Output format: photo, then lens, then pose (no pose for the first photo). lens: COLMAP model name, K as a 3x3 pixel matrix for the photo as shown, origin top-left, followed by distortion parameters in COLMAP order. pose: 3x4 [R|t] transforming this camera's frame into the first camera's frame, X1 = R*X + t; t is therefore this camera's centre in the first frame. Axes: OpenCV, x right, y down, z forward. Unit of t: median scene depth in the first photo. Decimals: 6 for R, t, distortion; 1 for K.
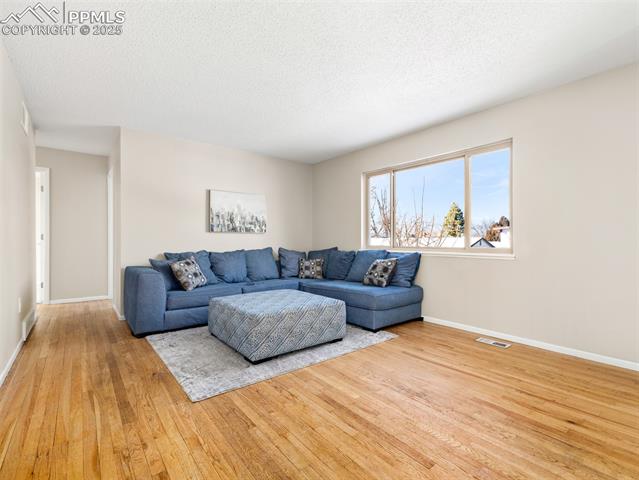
lens RADIAL K [[302.7, 0, 317.0], [0, 302.7, 237.9], [0, 0, 1]] dist [-0.001550, 0.000100]
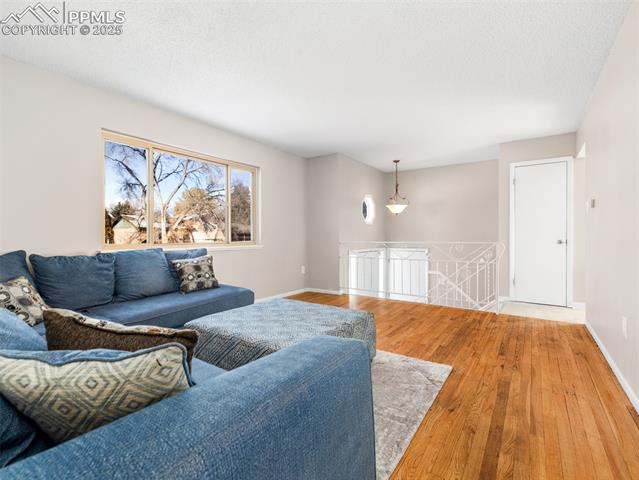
lens RADIAL K [[302.7, 0, 317.0], [0, 302.7, 237.9], [0, 0, 1]] dist [-0.001550, 0.000100]
pose [[-0.278333, -0.006850, 0.960460, -1.245010], [-0.003870, 0.999974, 0.006010, 0.012158], [-0.960477, -0.002044, -0.278352, 1.630403]]
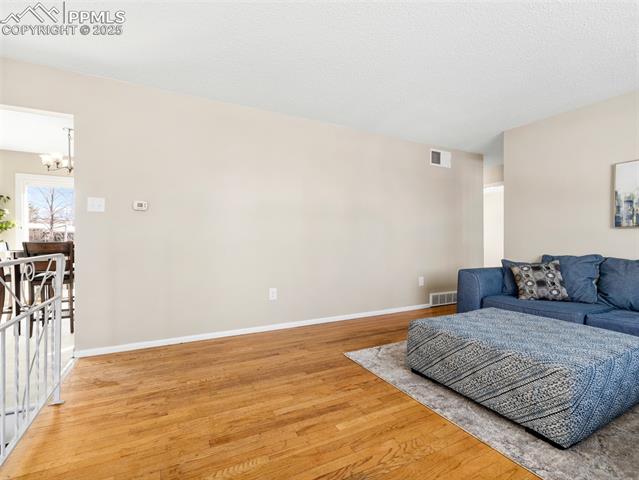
lens RADIAL K [[302.7, 0, 317.0], [0, 302.7, 237.9], [0, 0, 1]] dist [-0.001550, 0.000100]
pose [[-0.194639, -0.008144, -0.980841, 0.879976], [0.007227, 0.999926, -0.009737, 0.009336], [0.980848, -0.008984, -0.194565, 1.009784]]
